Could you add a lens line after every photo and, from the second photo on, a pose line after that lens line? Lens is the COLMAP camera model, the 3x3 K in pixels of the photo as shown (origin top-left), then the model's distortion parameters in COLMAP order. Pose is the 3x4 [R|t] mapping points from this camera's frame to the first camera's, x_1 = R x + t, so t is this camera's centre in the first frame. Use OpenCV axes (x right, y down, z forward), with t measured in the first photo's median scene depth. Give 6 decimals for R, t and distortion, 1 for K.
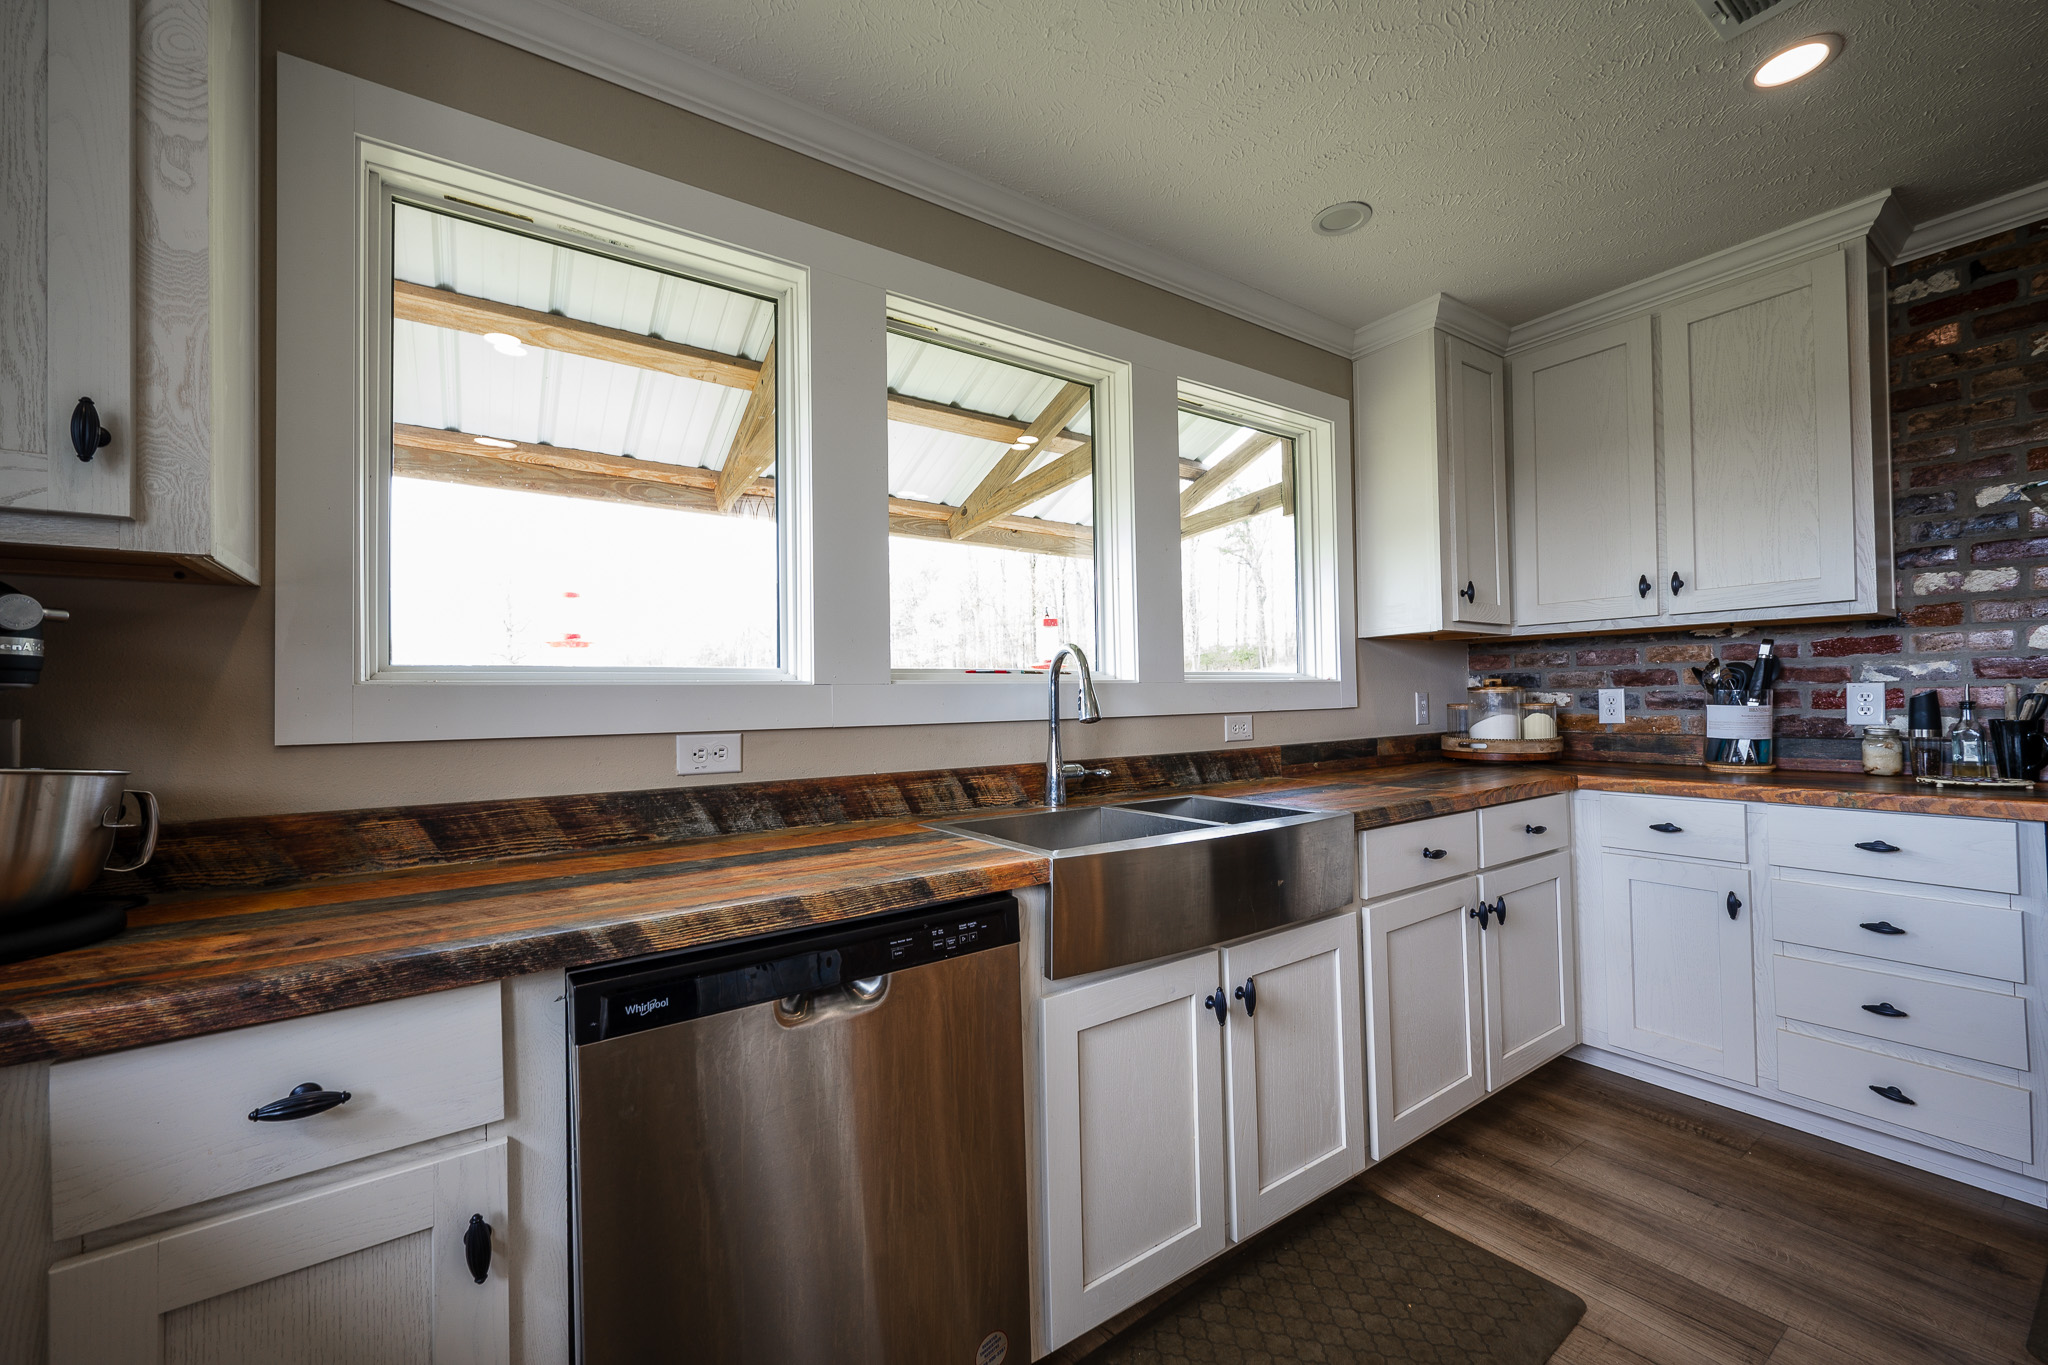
lens RADIAL K [[802.5, 0, 1052.2], [0, 802.5, 687.0], [0, 0, 1]] dist [-0.000654, 0.000292]
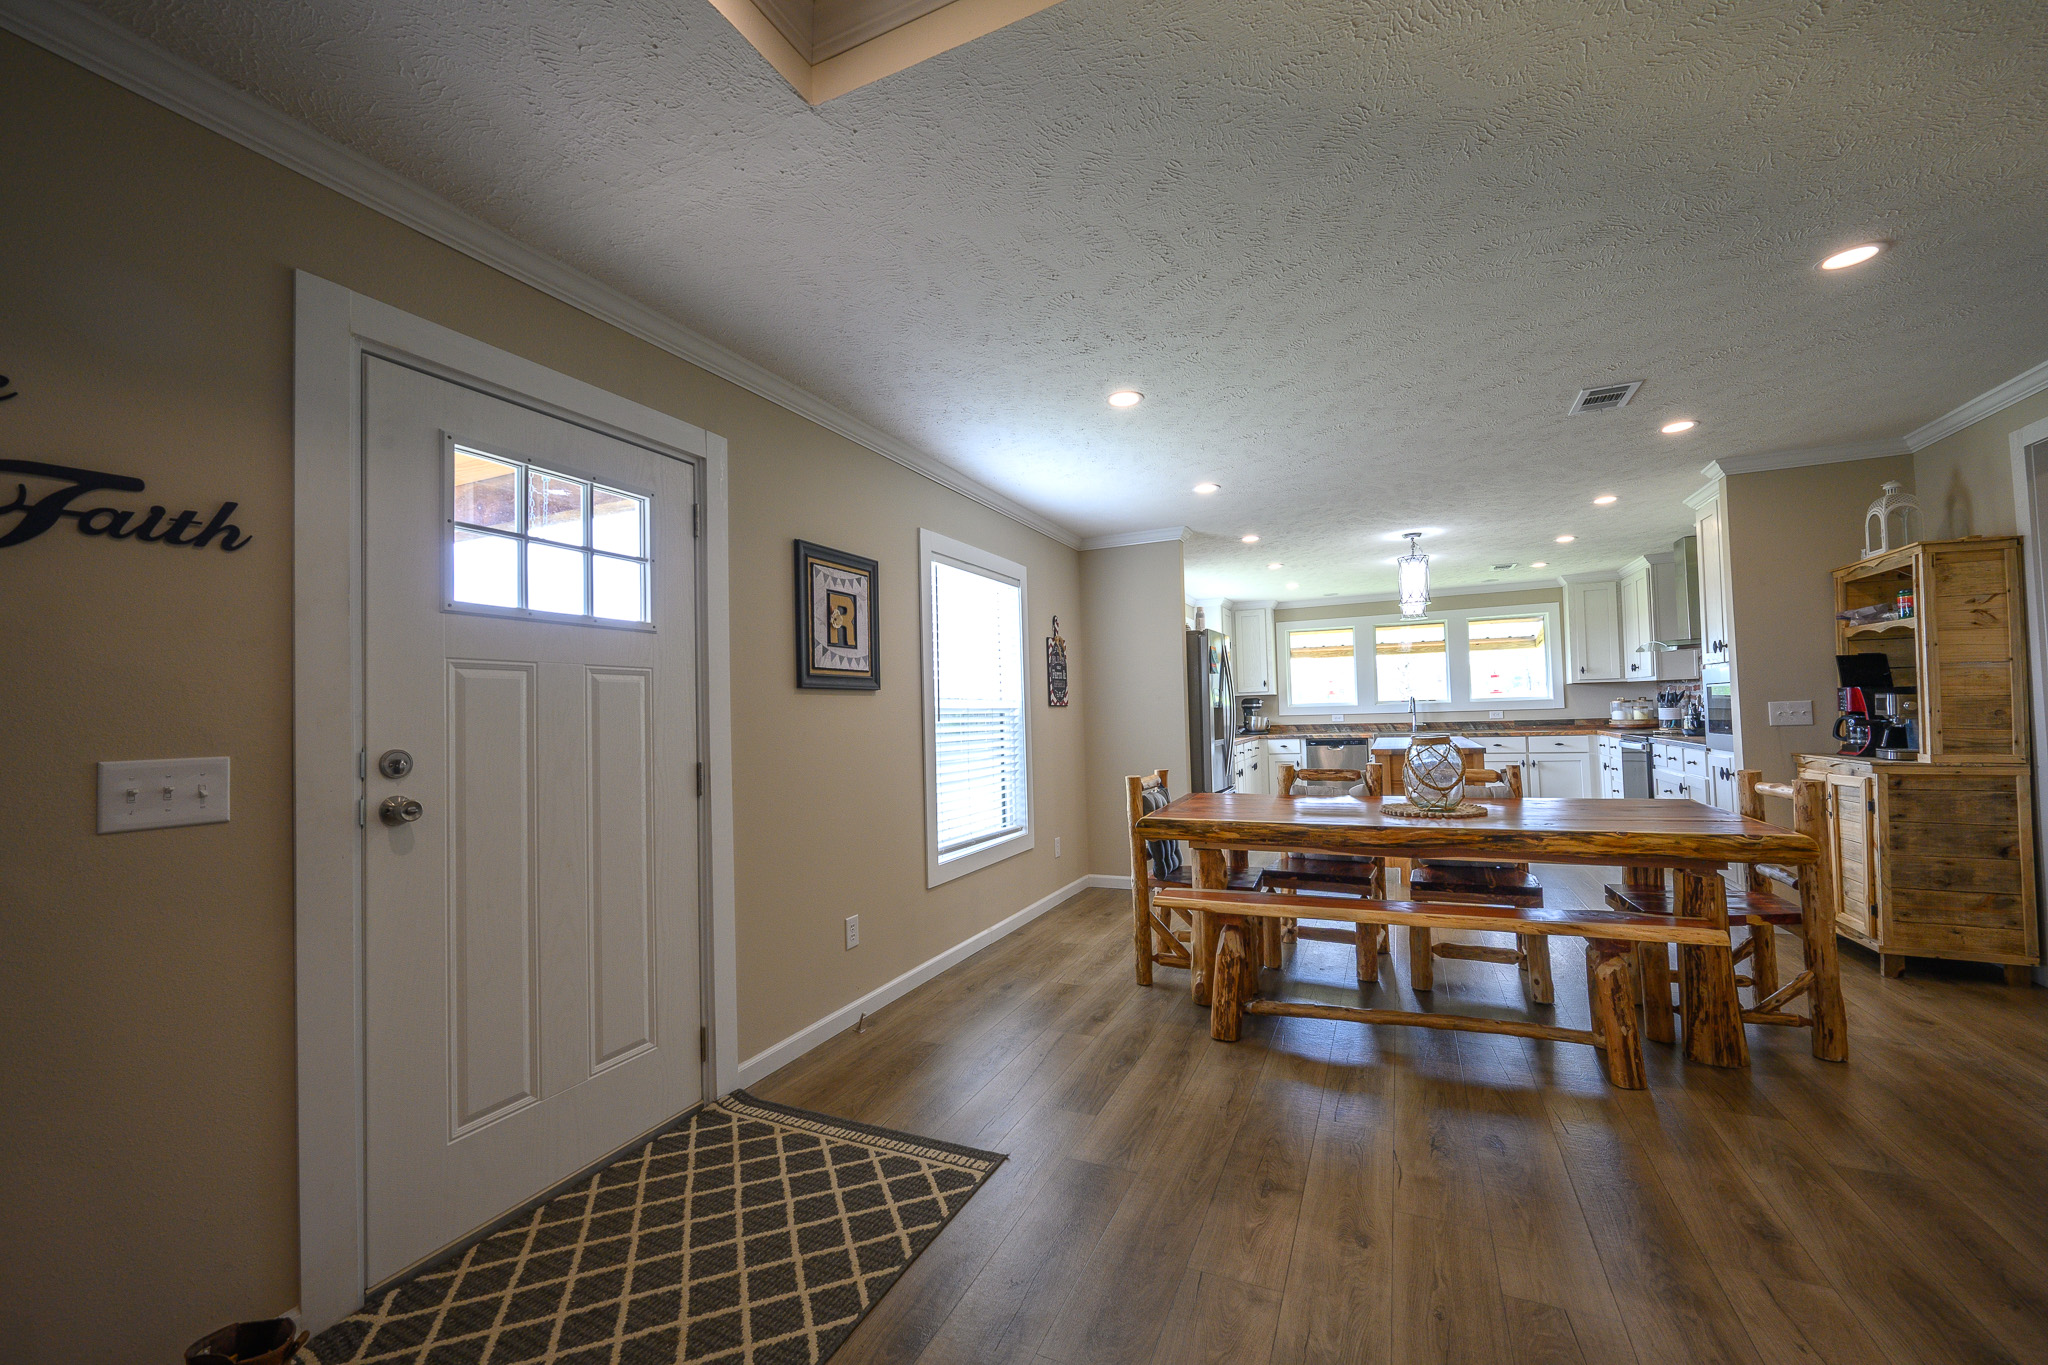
lens RADIAL K [[802.5, 0, 1028.7], [0, 802.5, 688.6], [0, 0, 1]] dist [-0.000654, 0.000292]
pose [[0.503906, -0.021121, -0.863500, 2.387062], [0.034311, 0.999401, -0.004423, -0.122737], [0.863077, -0.027399, 0.504329, -2.635426]]
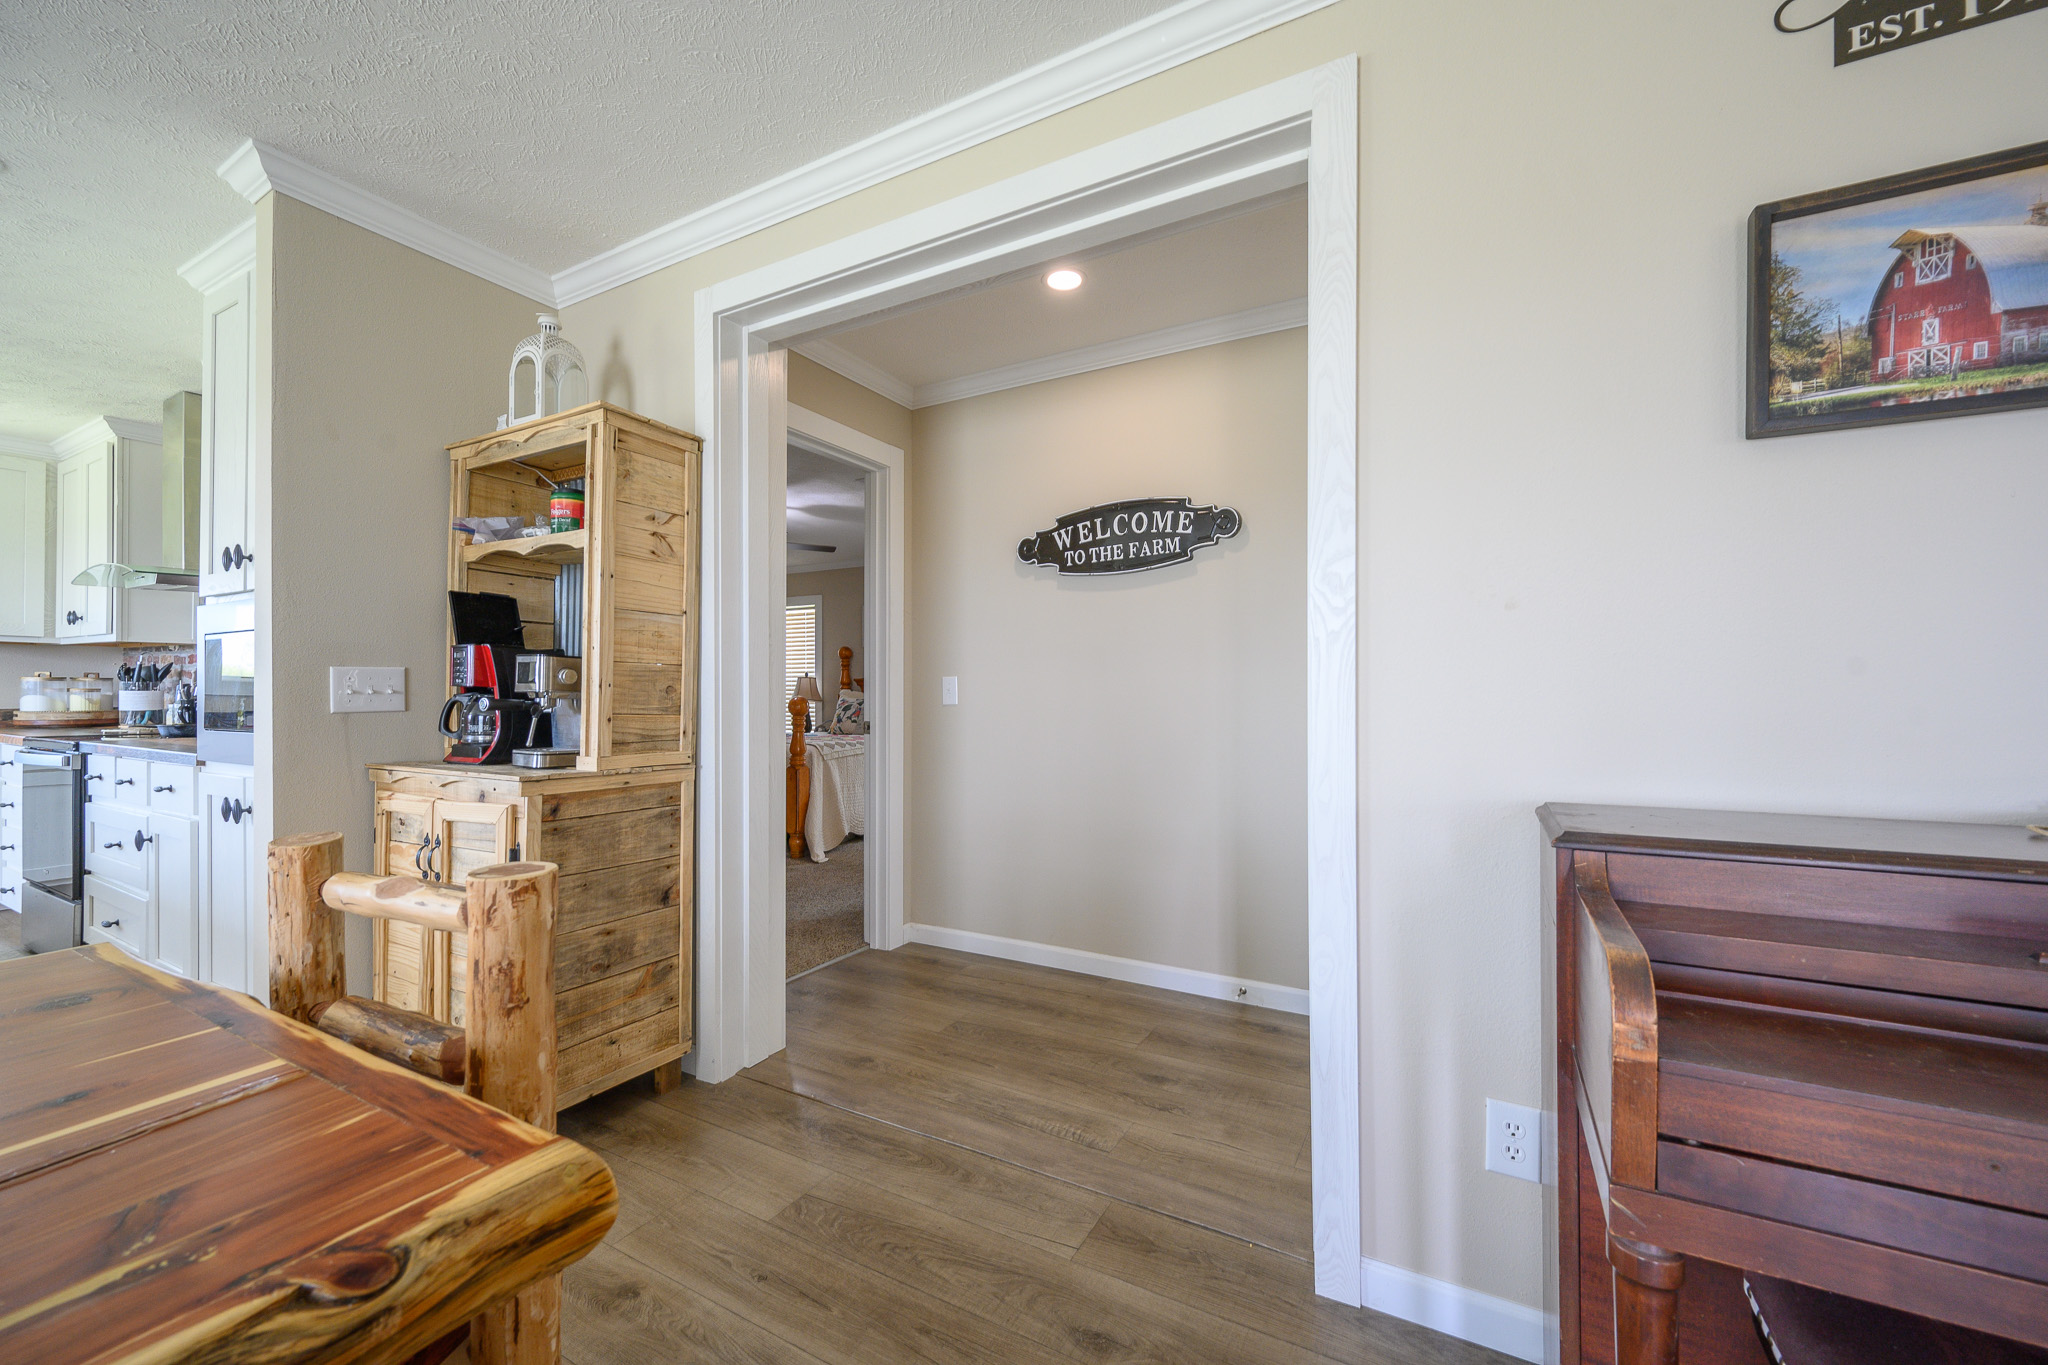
lens RADIAL K [[802.5, 0, 1028.4], [0, 802.5, 689.9], [0, 0, 1]] dist [-0.000654, 0.000292]
pose [[0.901137, 0.021695, 0.432992, 1.990585], [-0.026767, 0.999626, 0.005621, -0.043335], [-0.432708, -0.016655, 0.901380, -1.469166]]
